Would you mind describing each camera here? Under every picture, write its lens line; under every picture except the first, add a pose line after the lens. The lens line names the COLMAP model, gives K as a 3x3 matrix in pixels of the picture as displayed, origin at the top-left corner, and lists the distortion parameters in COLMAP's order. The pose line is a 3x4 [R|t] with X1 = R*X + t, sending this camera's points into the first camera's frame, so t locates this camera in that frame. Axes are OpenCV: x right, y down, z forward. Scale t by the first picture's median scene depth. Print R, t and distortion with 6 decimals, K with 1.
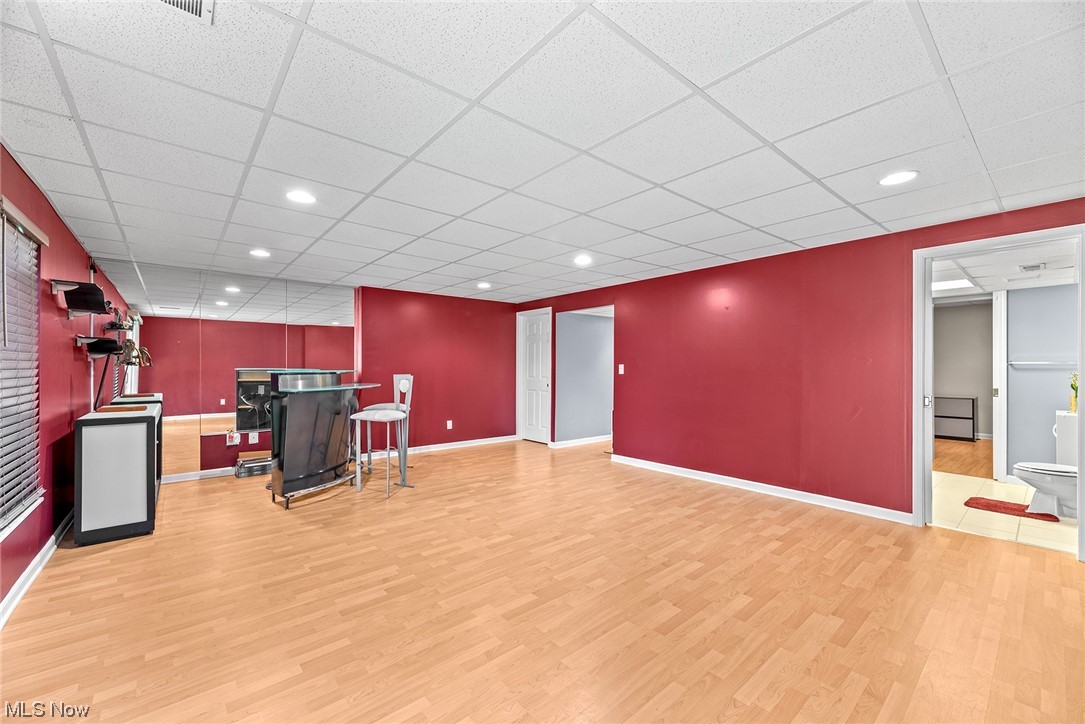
lens RADIAL K [[438.1, 0, 542.9], [0, 438.1, 364.3], [0, 0, 1]] dist [0.003313, 0.000095]
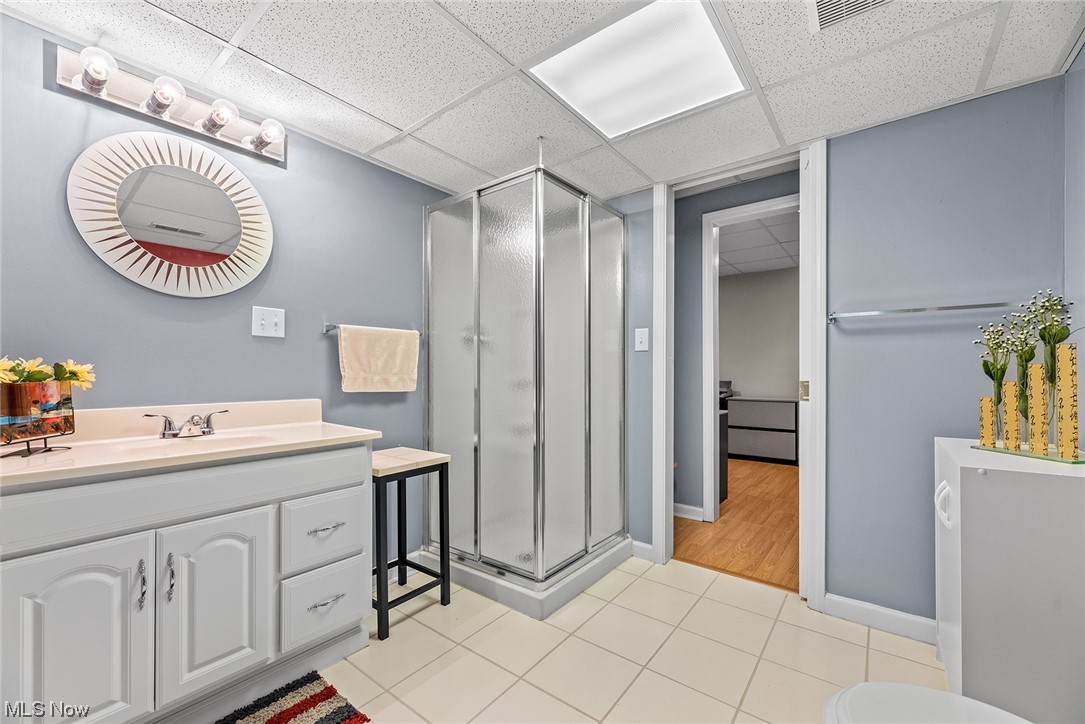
lens RADIAL K [[438.1, 0, 543.1], [0, 438.1, 368.3], [0, 0, 1]] dist [0.003313, 0.000095]
pose [[0.978017, 0.004192, 0.208484, 0.708774], [-0.004510, 0.999989, 0.001050, 0.044499], [-0.208477, -0.001967, 0.978025, 0.652853]]
